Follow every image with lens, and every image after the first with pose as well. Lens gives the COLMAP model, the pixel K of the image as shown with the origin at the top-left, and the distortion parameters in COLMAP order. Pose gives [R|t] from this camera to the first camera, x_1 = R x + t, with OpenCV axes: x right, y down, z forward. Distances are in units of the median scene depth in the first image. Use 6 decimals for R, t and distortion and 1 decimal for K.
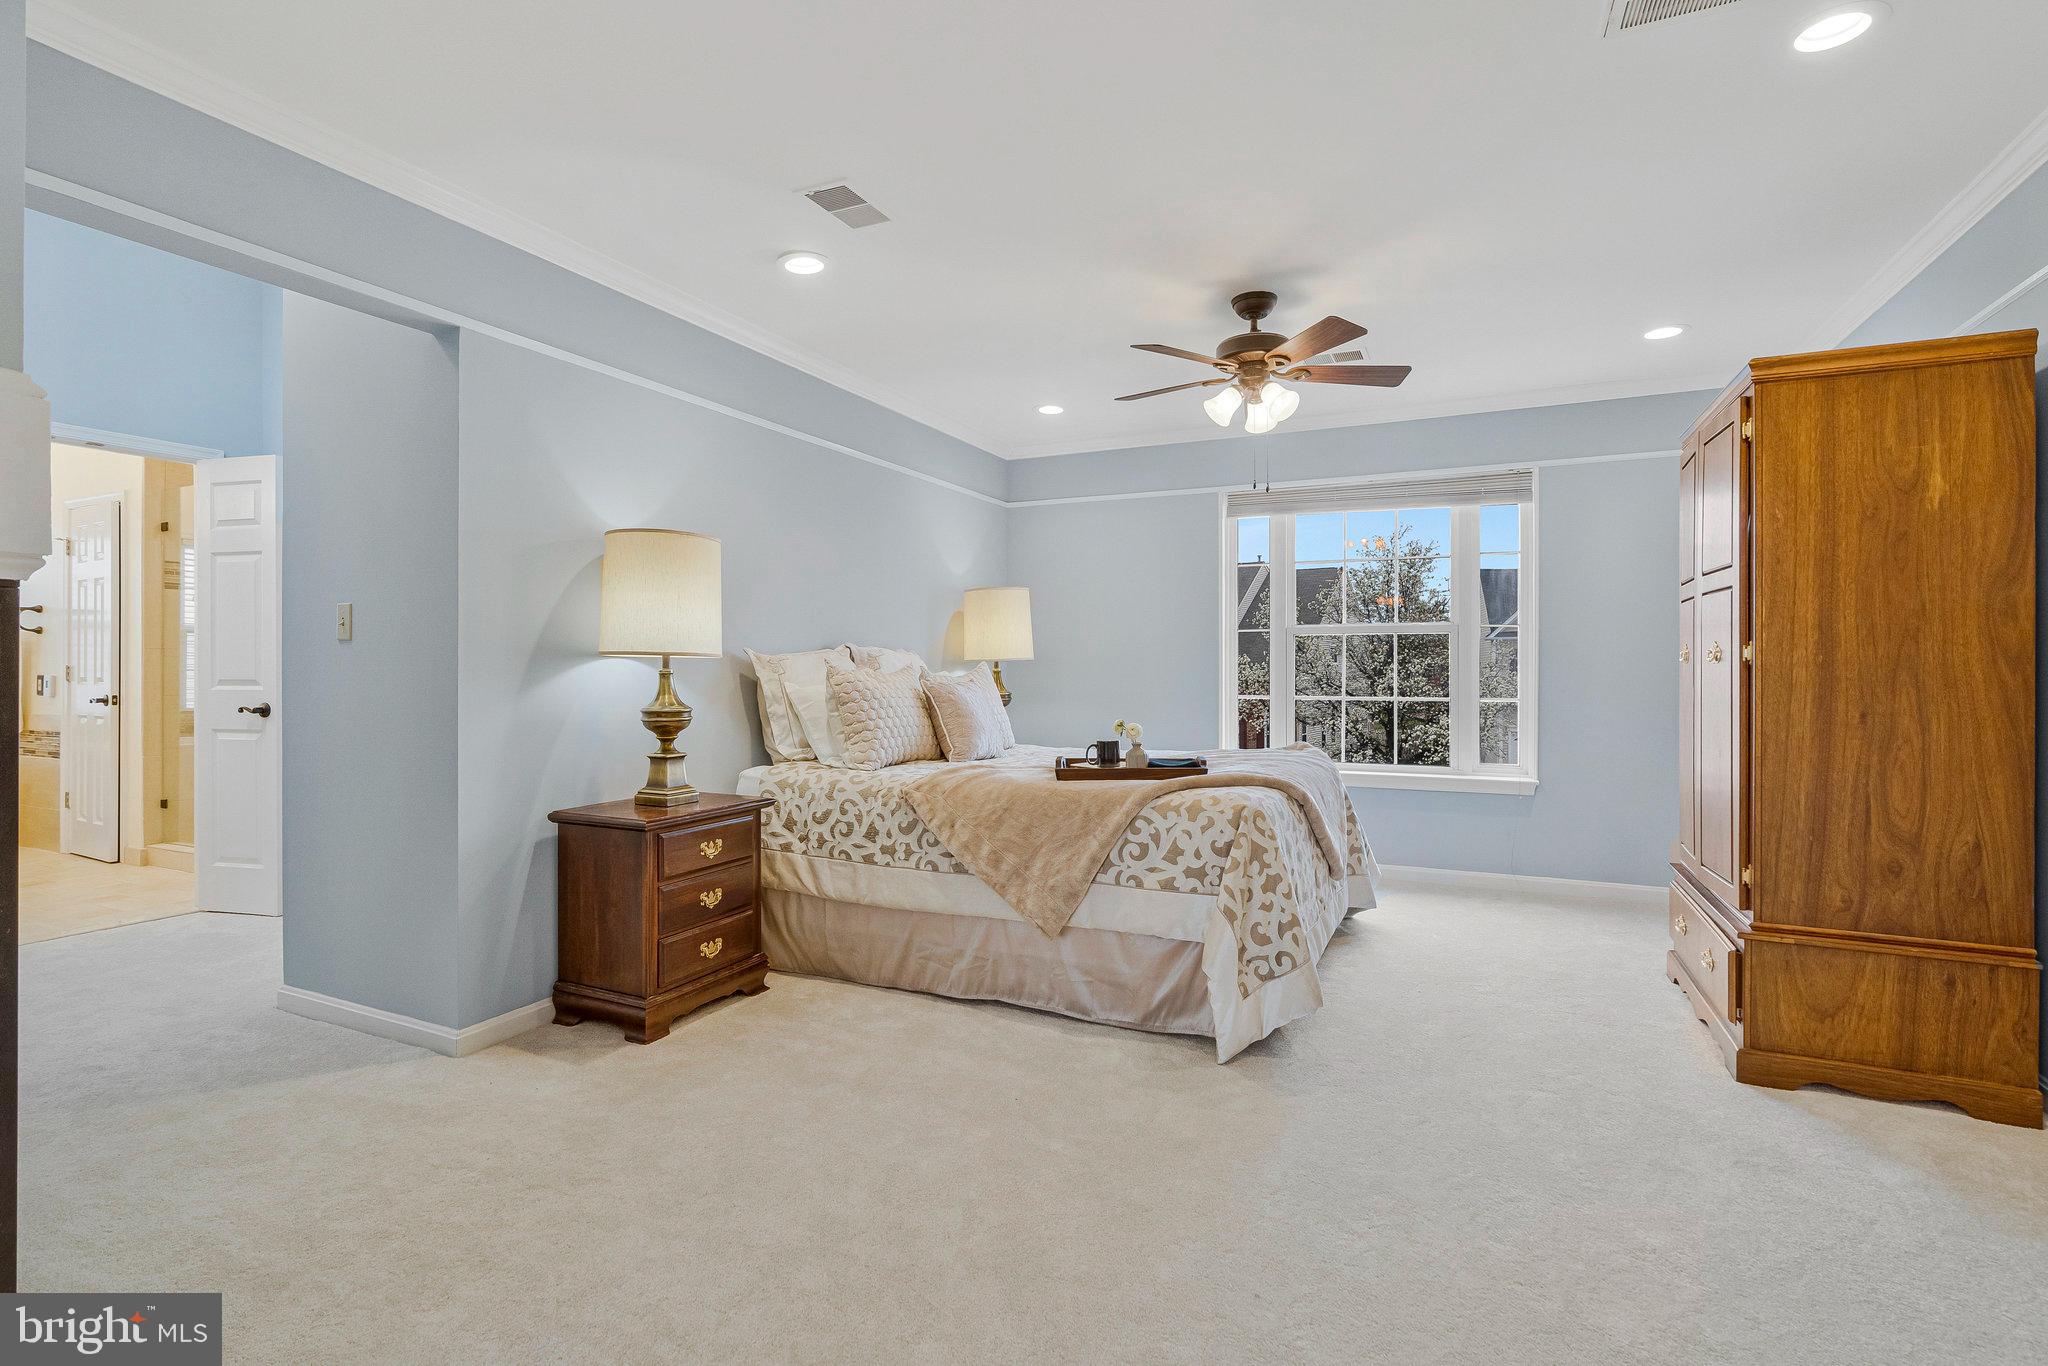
lens RADIAL K [[947.0, 0, 1025.3], [0, 947.0, 675.9], [0, 0, 1]] dist [-0.001595, 0.000569]
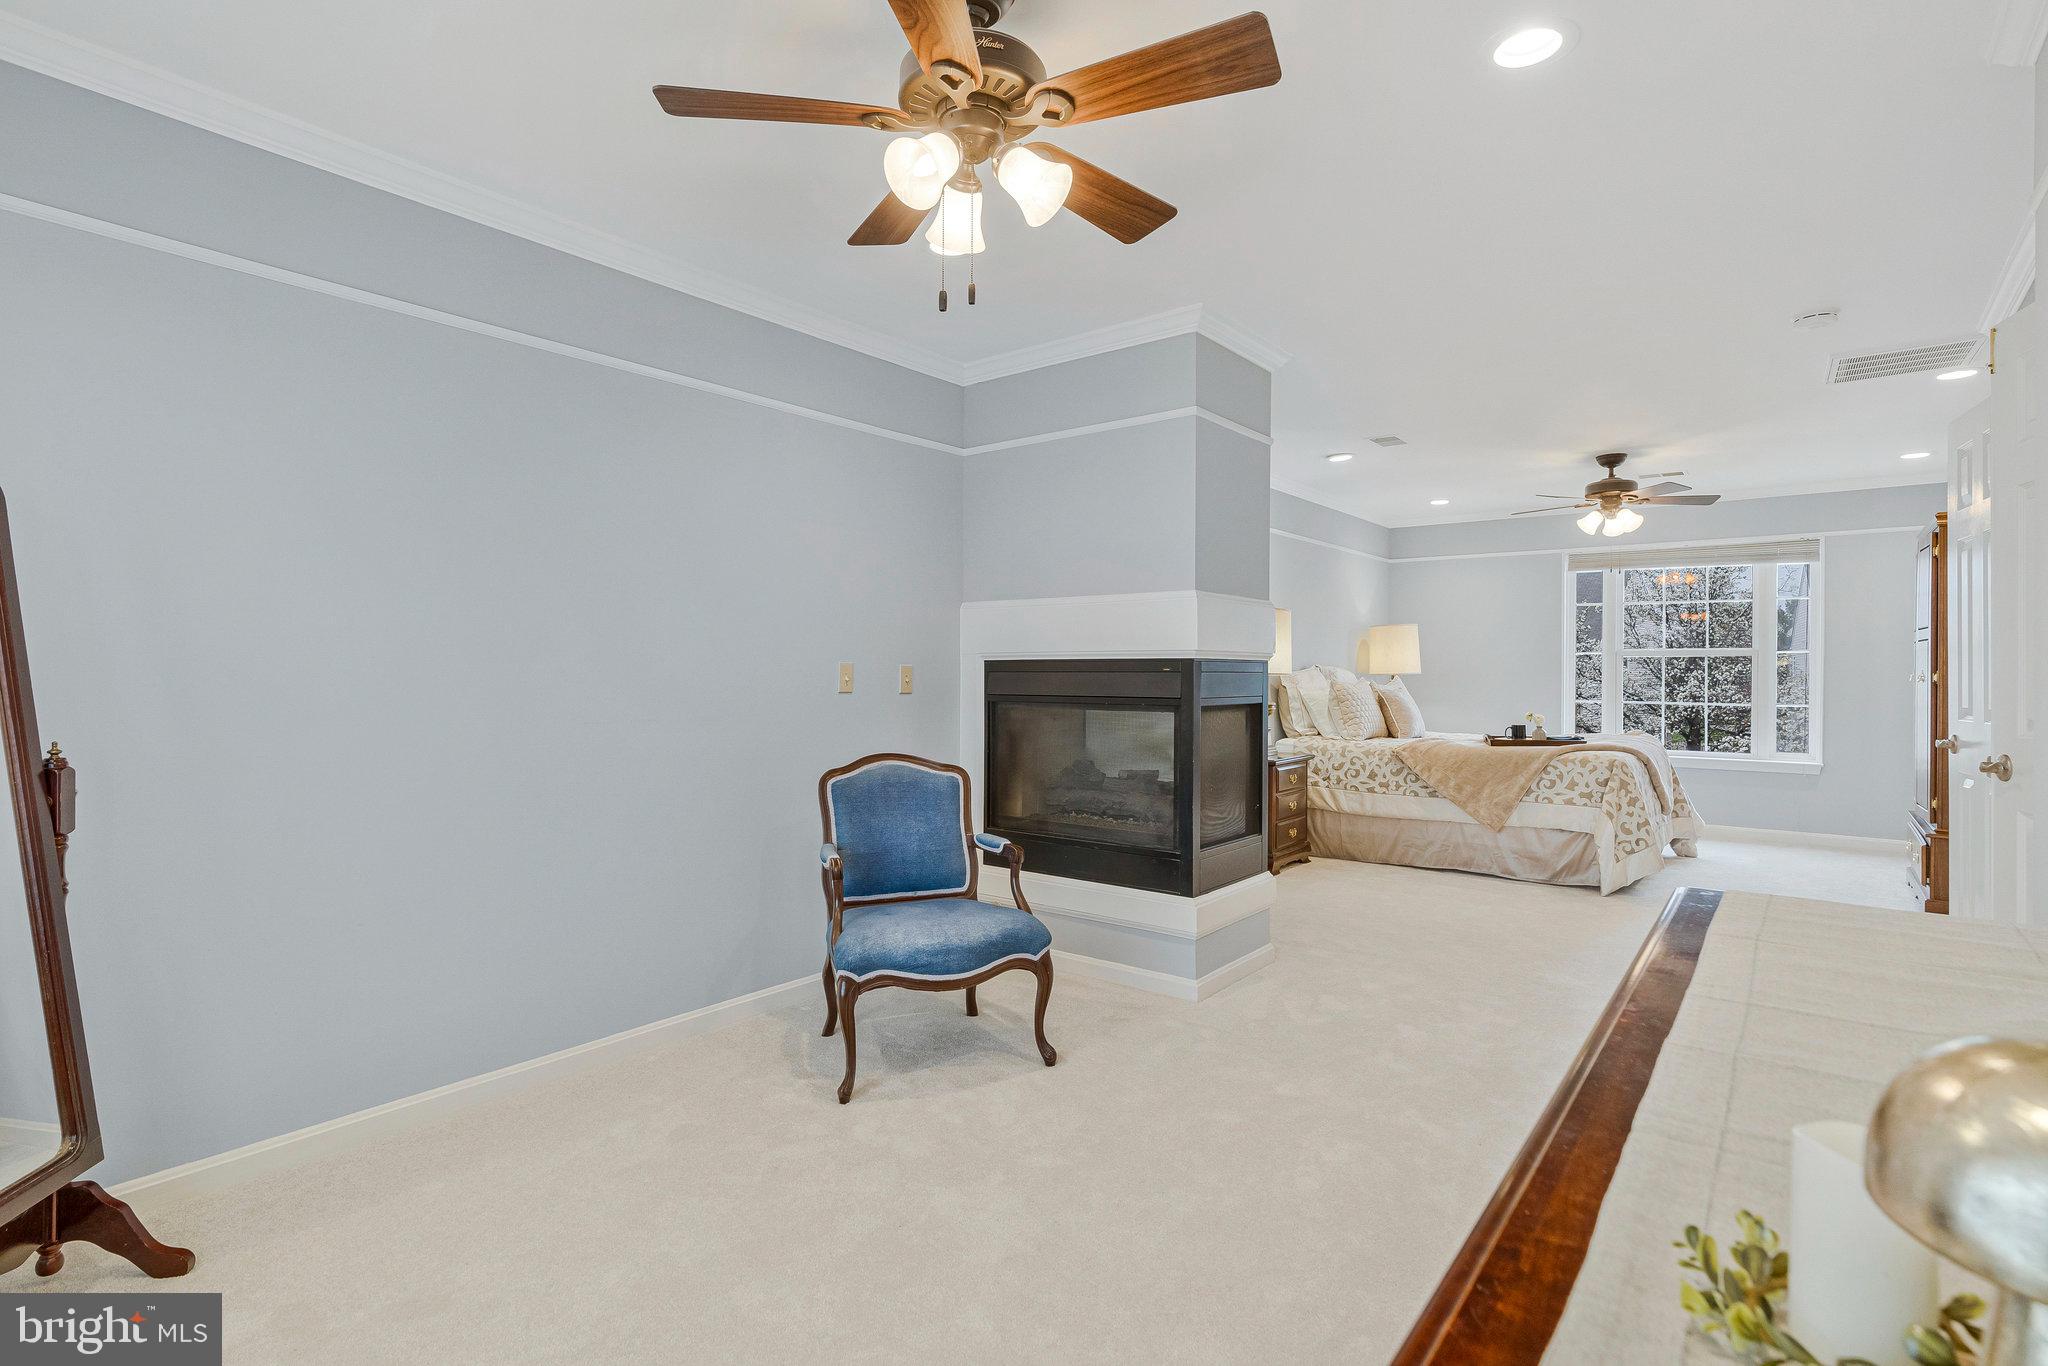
lens RADIAL K [[999.1, 0, 1022.0], [0, 999.1, 677.7], [0, 0, 1]] dist [0.004507, -0.000636]
pose [[0.975793, 0.004878, -0.218643, -0.395656], [-0.005231, 0.999986, -0.001036, -0.010383], [0.218635, 0.002155, 0.975804, -0.964102]]
